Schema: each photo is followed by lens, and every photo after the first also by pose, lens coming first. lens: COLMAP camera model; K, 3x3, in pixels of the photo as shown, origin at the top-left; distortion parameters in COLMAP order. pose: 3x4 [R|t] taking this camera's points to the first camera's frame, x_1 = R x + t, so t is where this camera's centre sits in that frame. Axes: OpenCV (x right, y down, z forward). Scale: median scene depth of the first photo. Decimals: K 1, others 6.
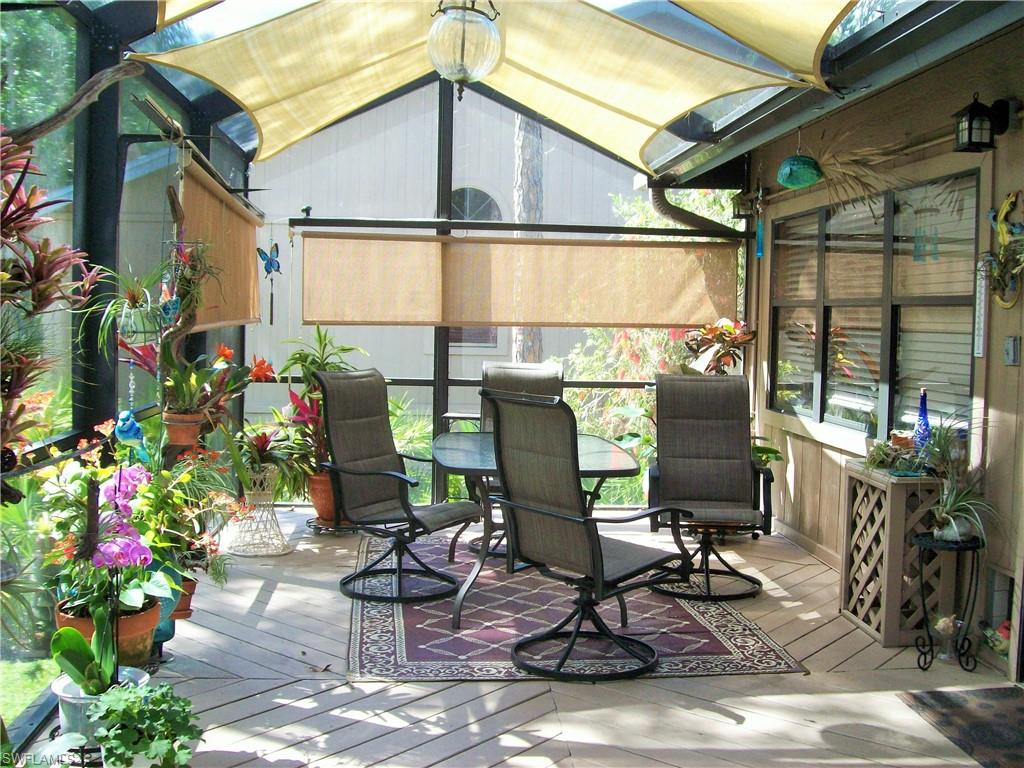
lens RADIAL K [[1095.8, 0, 525.1], [0, 1095.8, 385.1], [0, 0, 1]] dist [-0.180219, 0.134952]
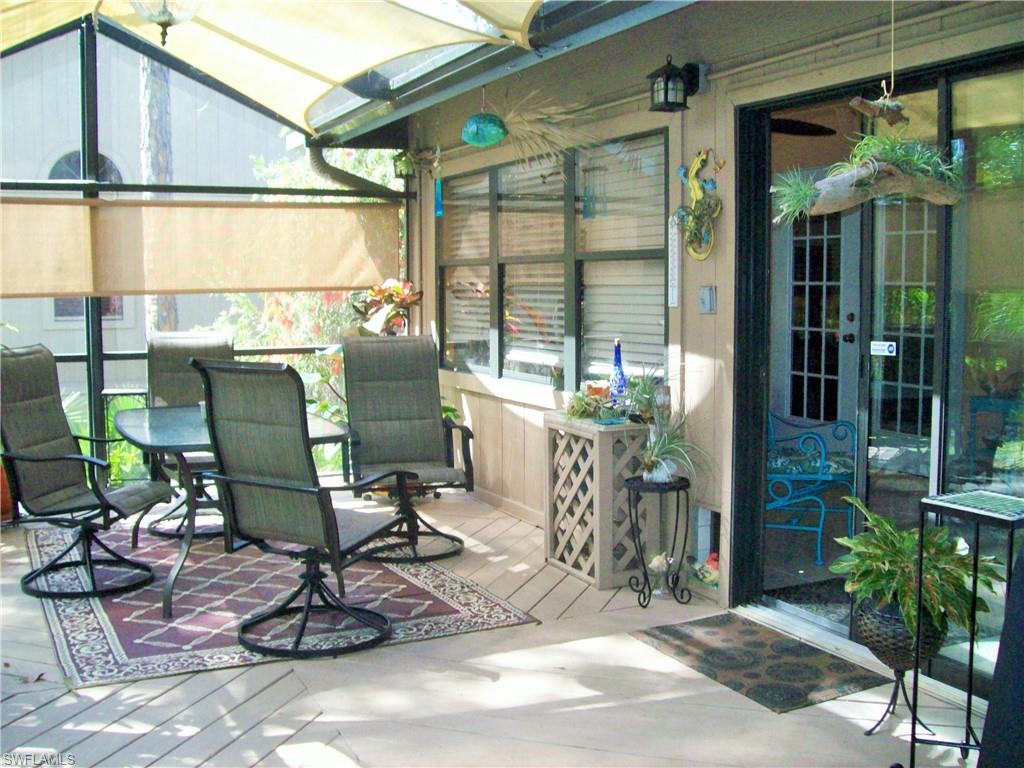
lens RADIAL K [[1095.8, 0, 525.1], [0, 1095.8, 385.1], [0, 0, 1]] dist [-0.180219, 0.134952]
pose [[0.934597, -0.053916, 0.351598, -0.087322], [0.042884, 0.998315, 0.039097, 0.002100], [-0.353113, -0.021462, 0.935334, 0.037459]]
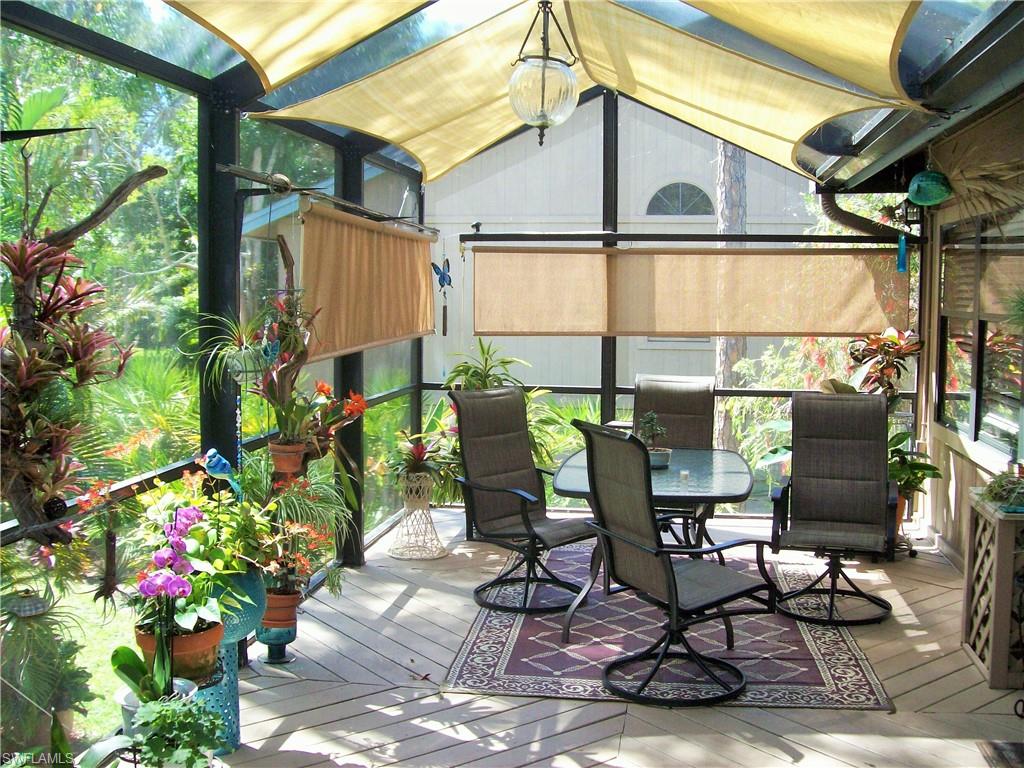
lens RADIAL K [[1095.8, 0, 525.1], [0, 1095.8, 385.1], [0, 0, 1]] dist [-0.180219, 0.134952]
pose [[0.970833, 0.005627, -0.239692, 0.146029], [-0.000938, 0.999806, 0.019671, -0.043722], [0.239756, -0.018872, 0.970650, -0.018382]]
